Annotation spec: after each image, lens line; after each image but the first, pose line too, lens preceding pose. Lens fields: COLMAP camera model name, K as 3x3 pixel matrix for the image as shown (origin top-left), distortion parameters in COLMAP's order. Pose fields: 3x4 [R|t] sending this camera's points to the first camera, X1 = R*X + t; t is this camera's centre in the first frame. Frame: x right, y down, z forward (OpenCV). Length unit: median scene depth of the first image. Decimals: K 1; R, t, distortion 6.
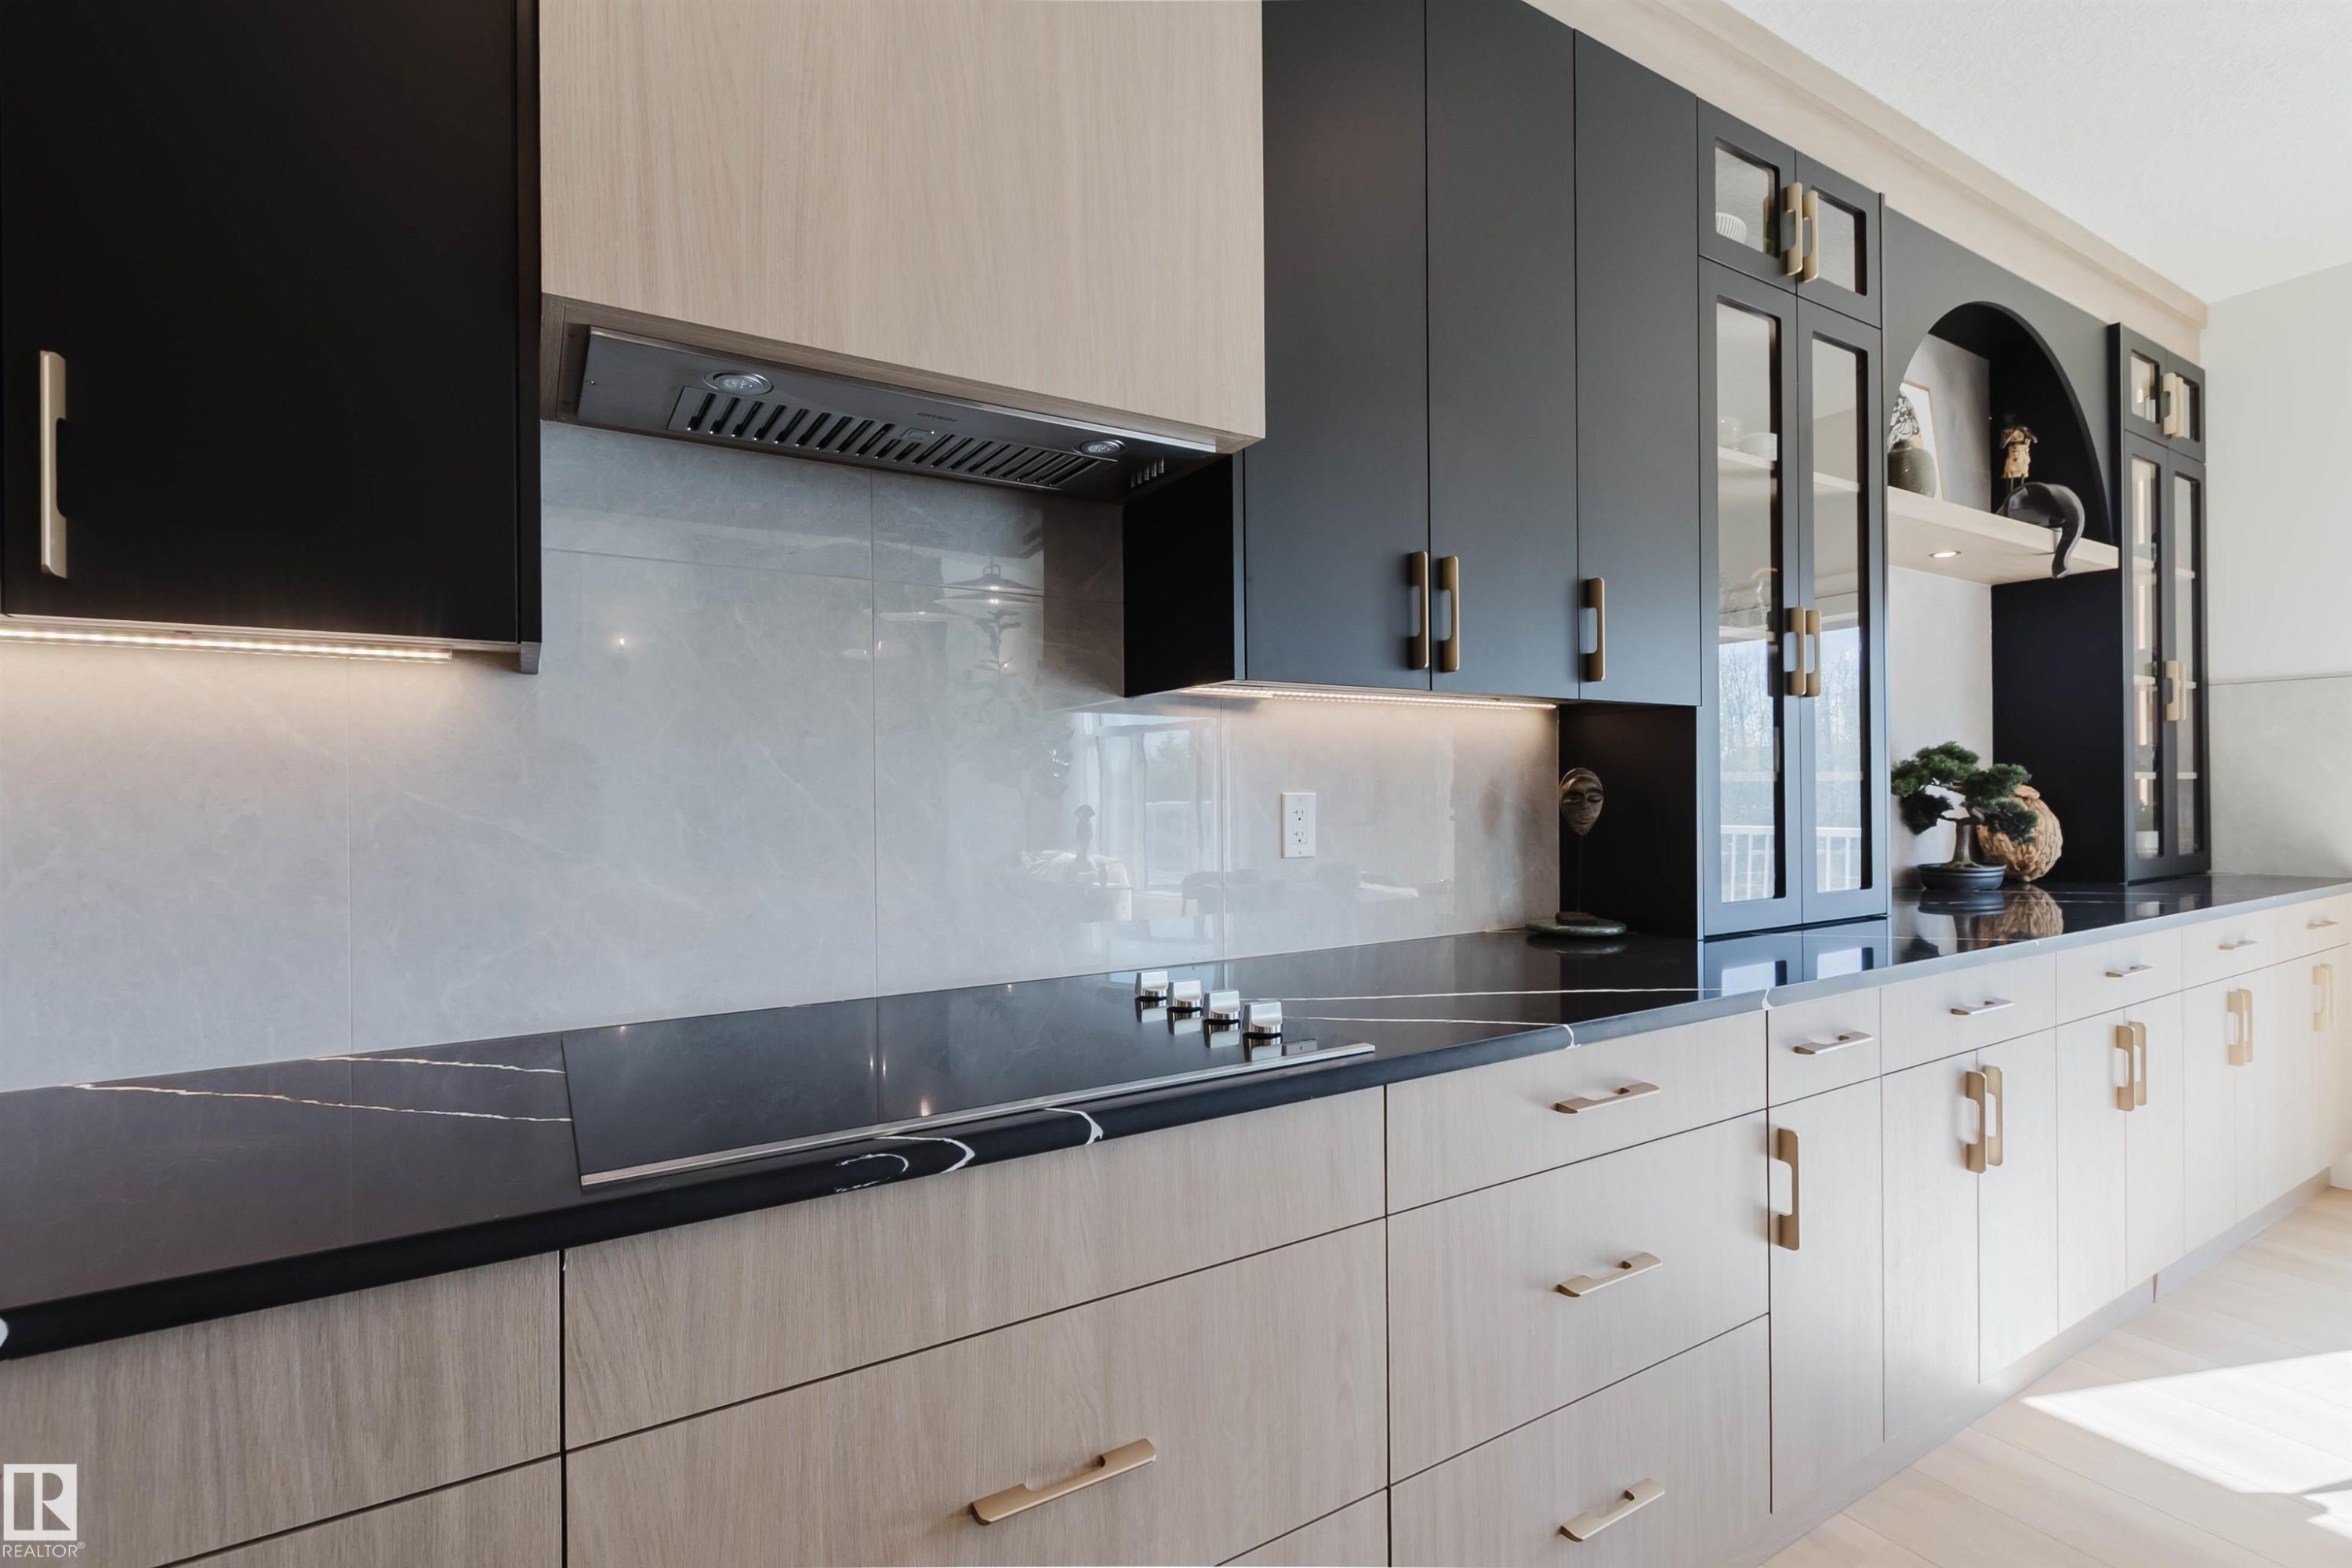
lens RADIAL K [[999.9, 0, 1175.3], [0, 999.9, 799.0], [0, 0, 1]] dist [-0.001319, -0.000087]
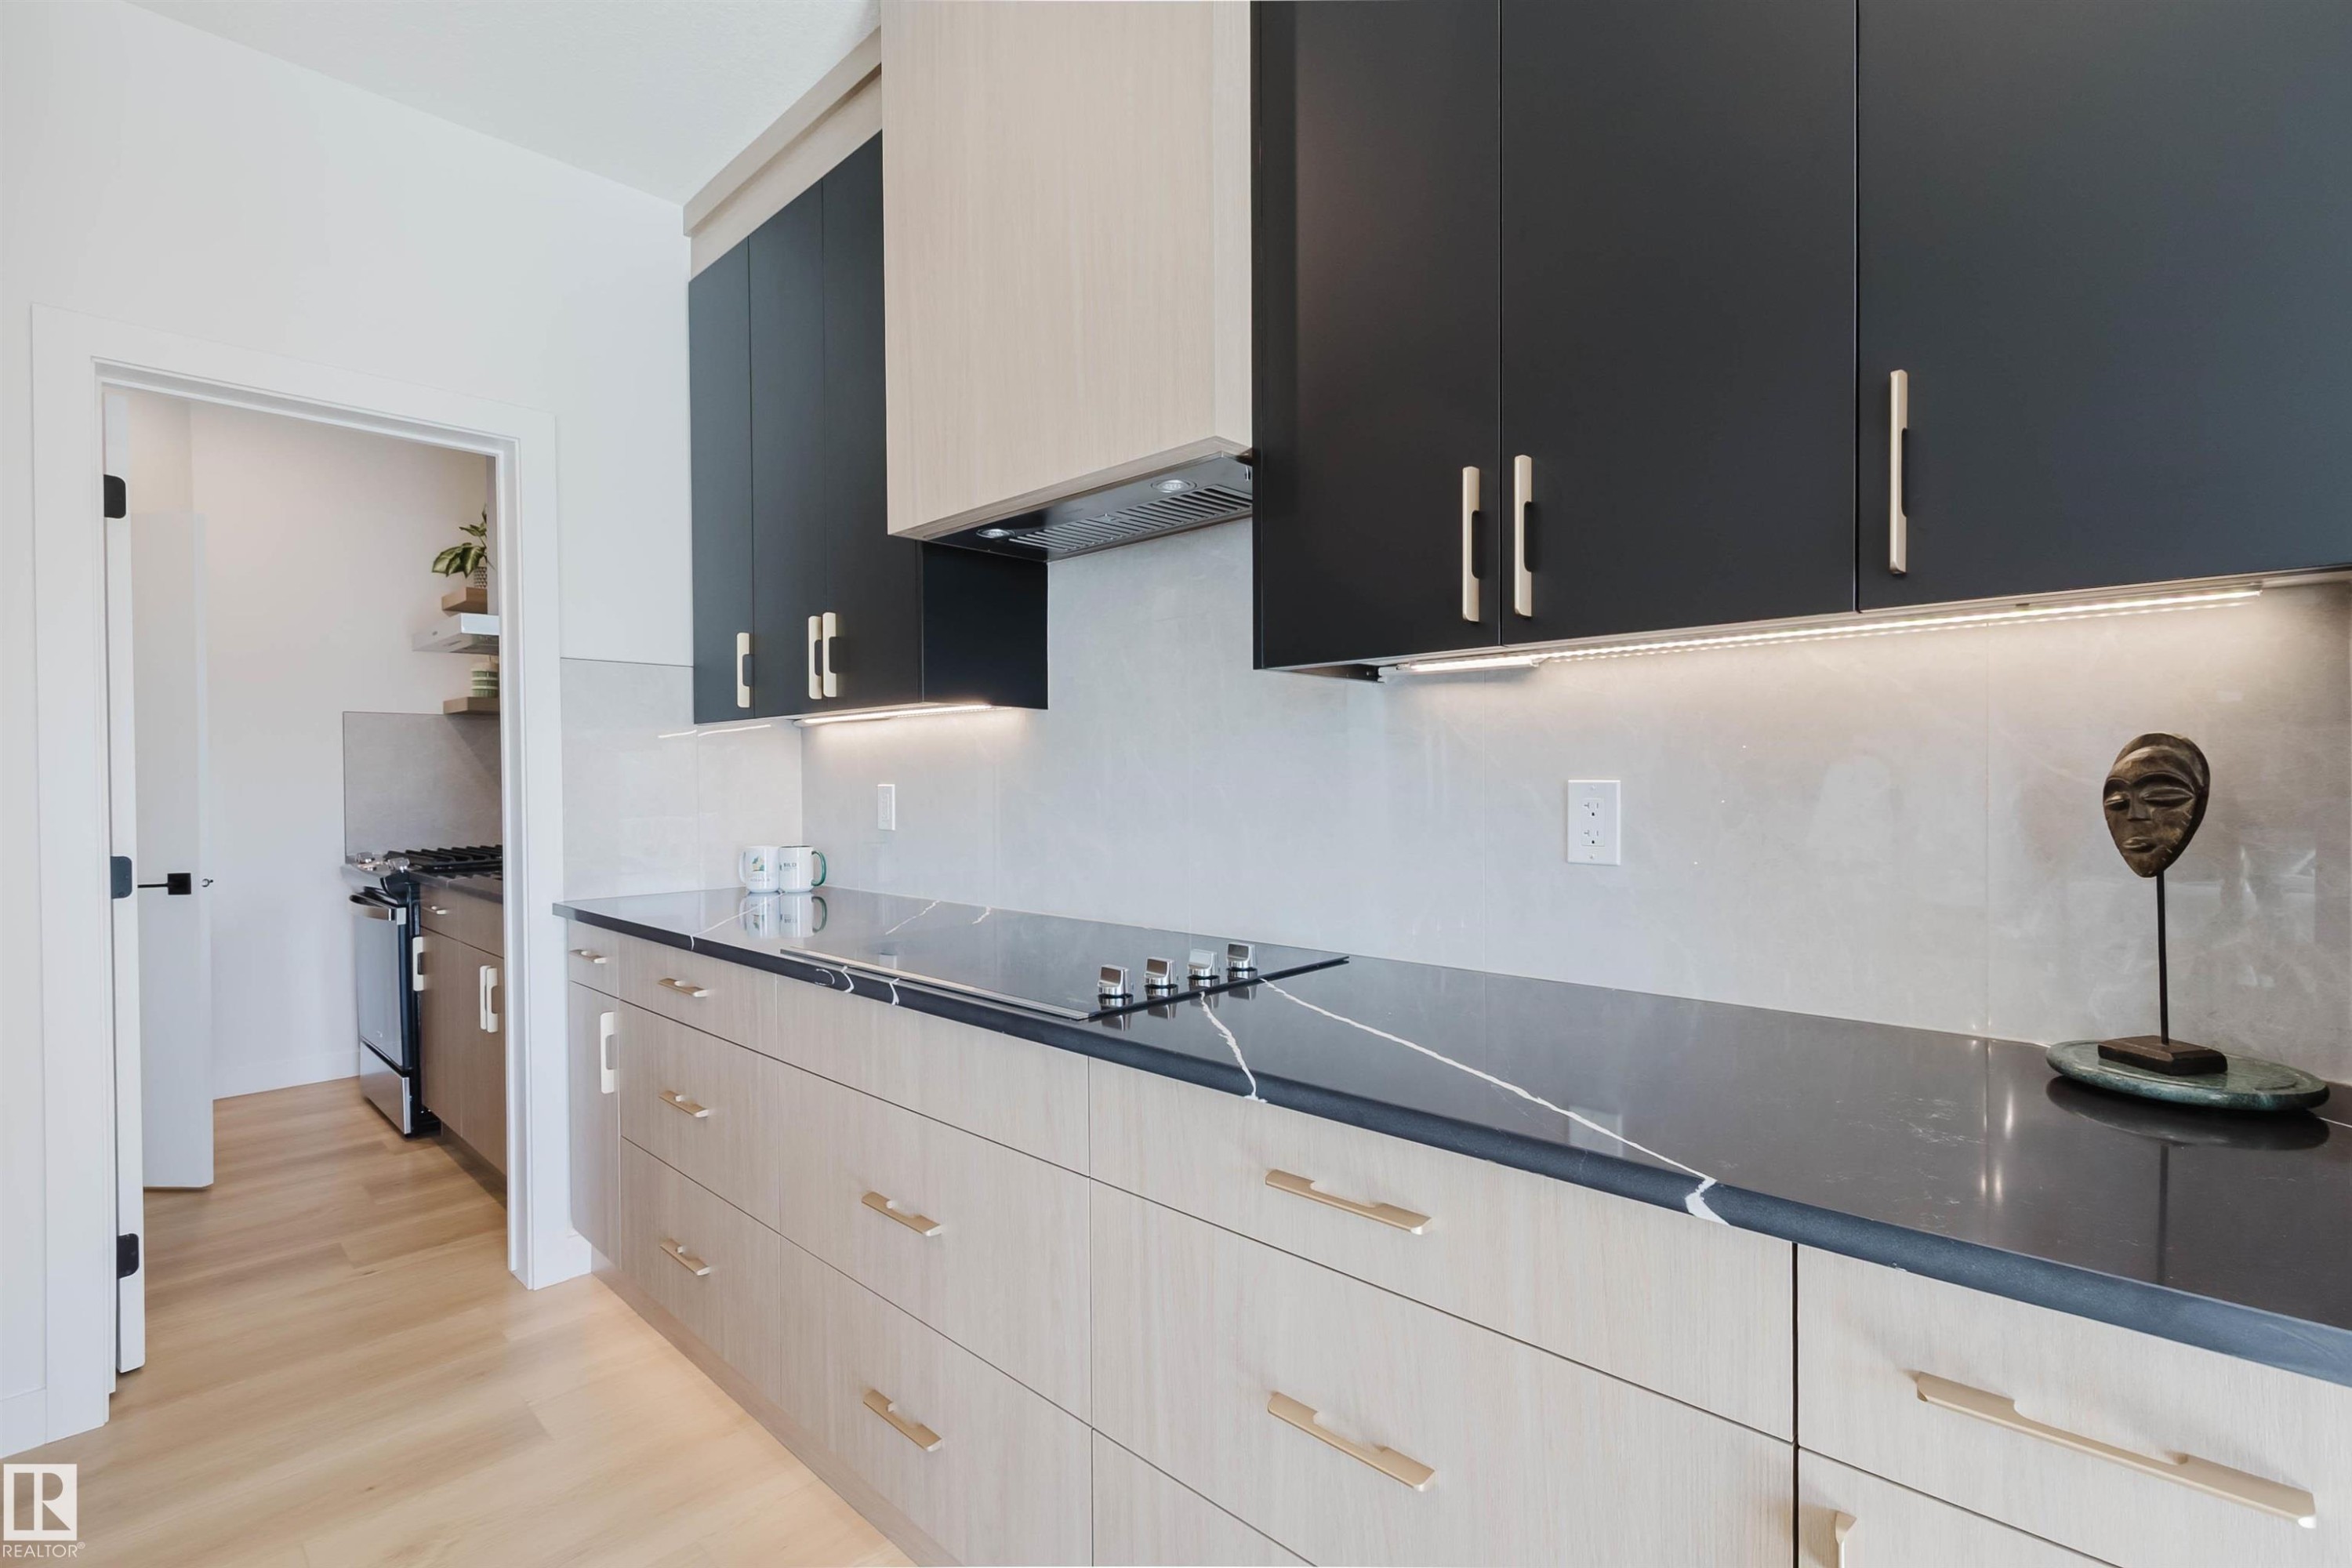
lens RADIAL K [[1056.4, 0, 1184.8], [0, 1056.4, 791.1], [0, 0, 1]] dist [0.001539, 0.000559]
pose [[0.299919, 0.018023, -0.953794, 0.997030], [-0.001078, 0.999827, 0.018553, -0.015316], [0.953964, -0.004536, 0.299887, 0.571116]]
